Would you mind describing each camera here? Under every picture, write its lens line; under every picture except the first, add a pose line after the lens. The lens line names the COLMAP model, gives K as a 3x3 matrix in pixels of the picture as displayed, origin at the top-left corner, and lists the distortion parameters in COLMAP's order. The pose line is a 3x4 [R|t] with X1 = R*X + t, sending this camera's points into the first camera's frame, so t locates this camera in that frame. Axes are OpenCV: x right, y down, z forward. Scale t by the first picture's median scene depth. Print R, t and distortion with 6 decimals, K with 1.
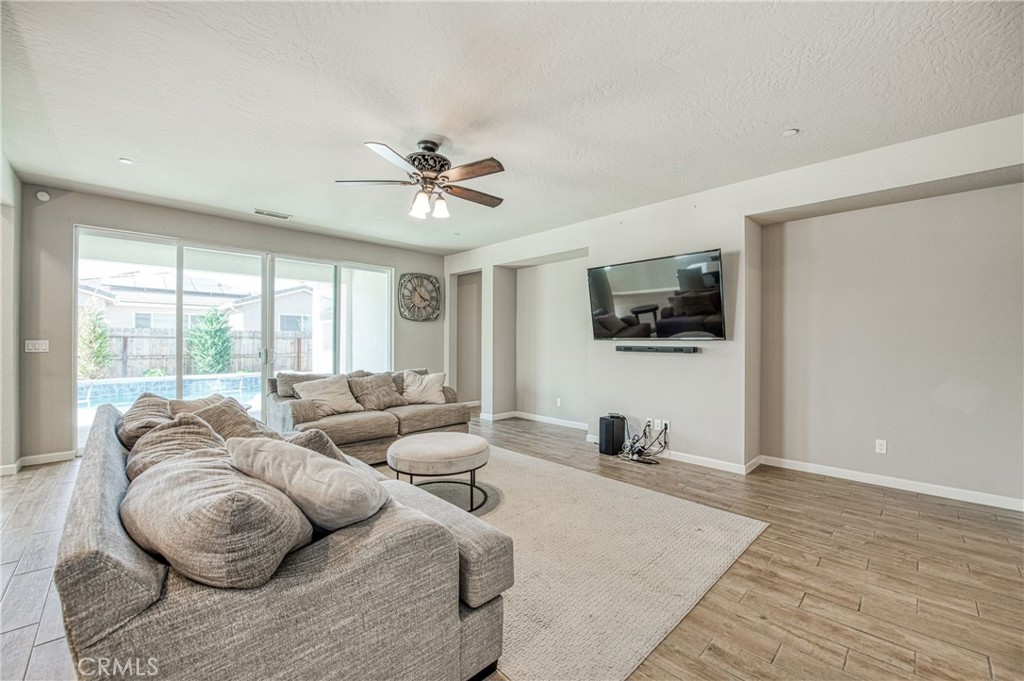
lens RADIAL K [[410.5, 0, 511.5], [0, 410.5, 341.8], [0, 0, 1]] dist [-0.016927, 0.000734]
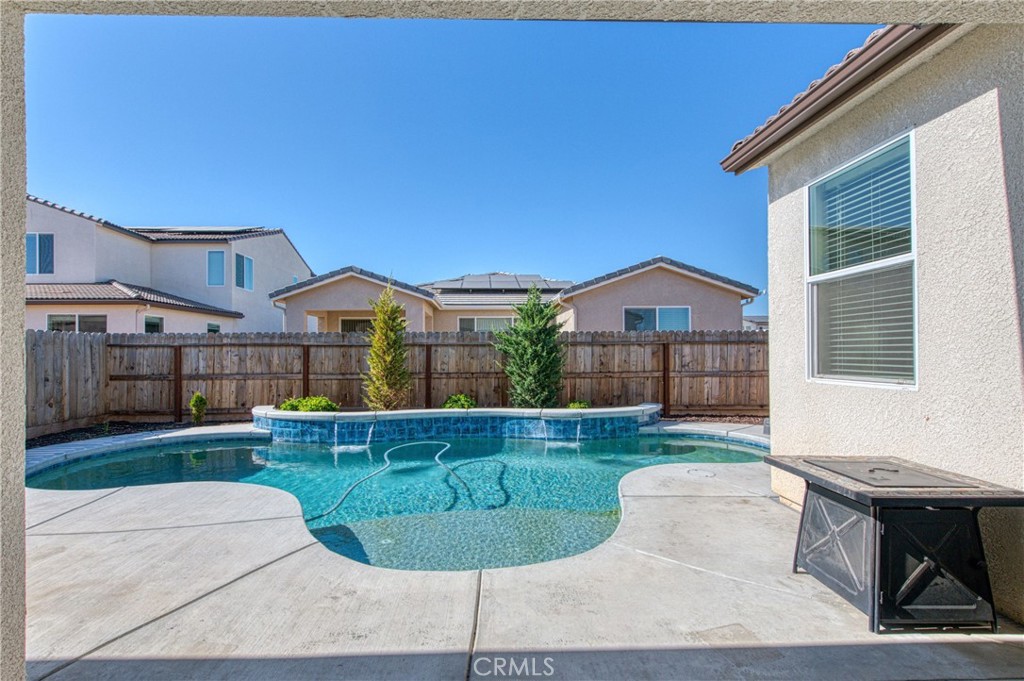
lens RADIAL K [[458.9, 0, 507.1], [0, 458.9, 351.0], [0, 0, 1]] dist [0.002349, -0.000507]
pose [[0.758741, -0.013101, -0.651260, -0.366119], [0.009107, 0.999913, -0.009505, 0.006364], [0.651329, 0.001281, 0.758795, 0.518772]]
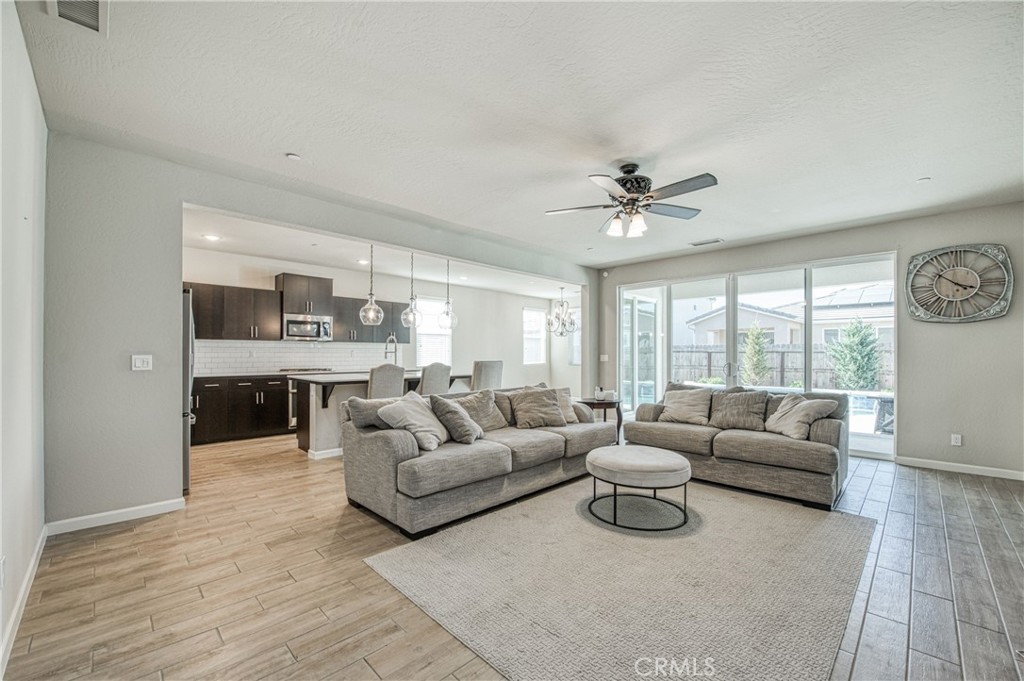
lens RADIAL K [[410.5, 0, 494.3], [0, 410.5, 351.3], [0, 0, 1]] dist [-0.016927, 0.000734]
pose [[-0.009674, -0.010635, -0.999897, 0.234497], [-0.002574, 0.999940, -0.010610, 0.000527], [0.999950, 0.002471, -0.009701, 0.184832]]
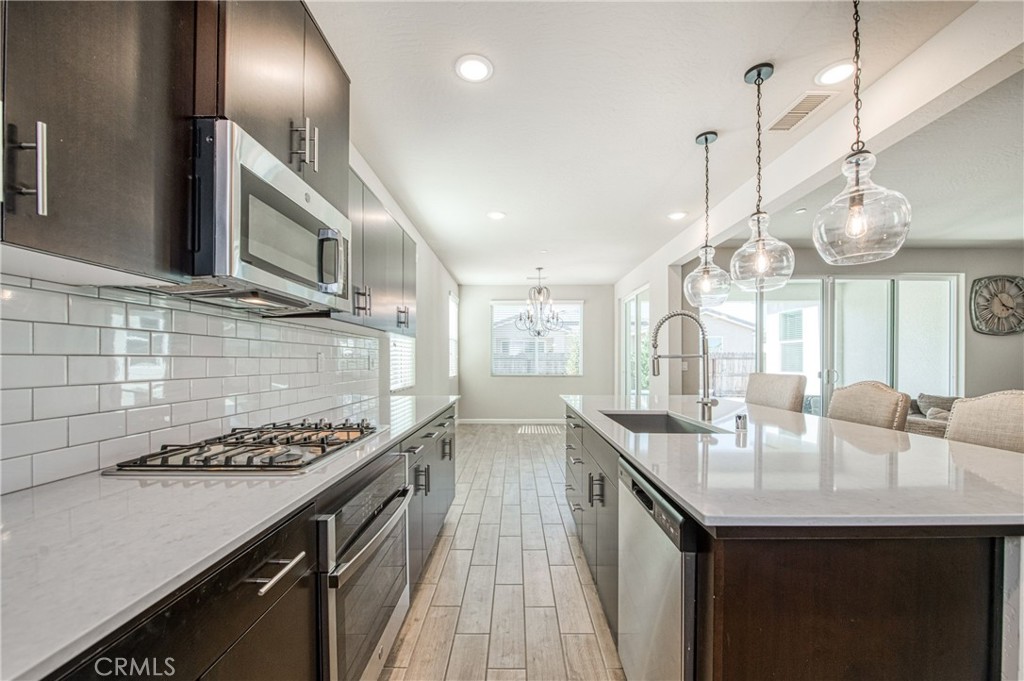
lens RADIAL K [[410.5, 0, 510.2], [0, 410.5, 364.6], [0, 0, 1]] dist [-0.016927, 0.000734]
pose [[0.720385, -0.003600, -0.693565, -0.222240], [0.007239, 0.999971, 0.002328, -0.000924], [0.693537, -0.006698, 0.720390, -0.138085]]
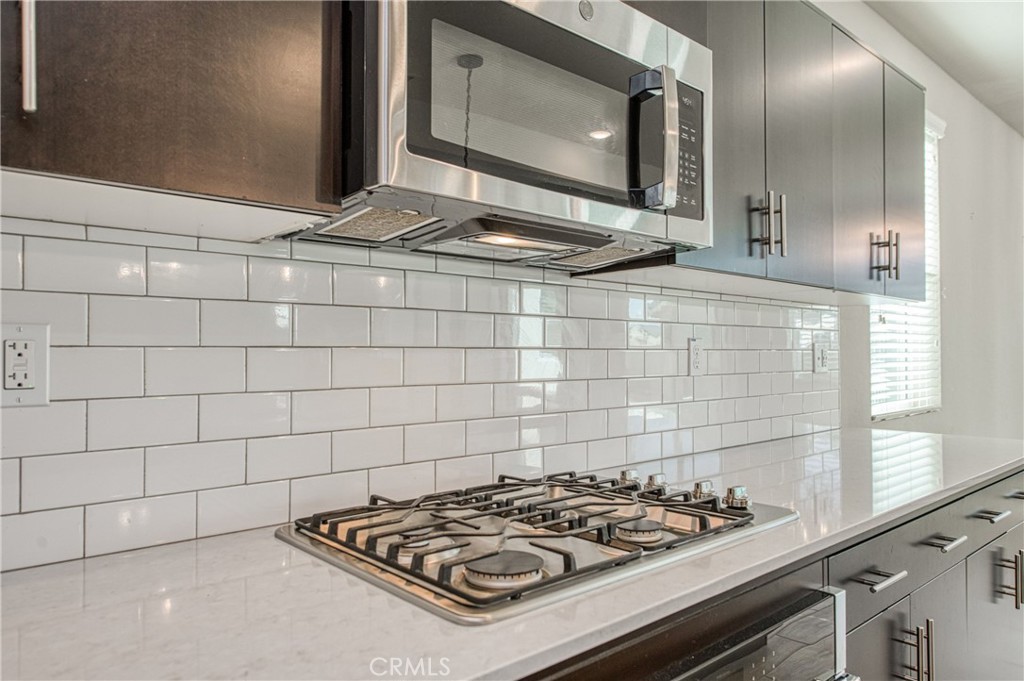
lens RADIAL K [[672.4, 0, 508.4], [0, 672.4, 344.5], [0, 0, 1]] dist [-0.001237, -0.000799]
pose [[-0.036966, -0.025128, -0.999001, -0.257210], [0.002733, 0.999678, -0.025246, -0.001231], [0.999313, -0.003664, -0.036885, -0.098016]]
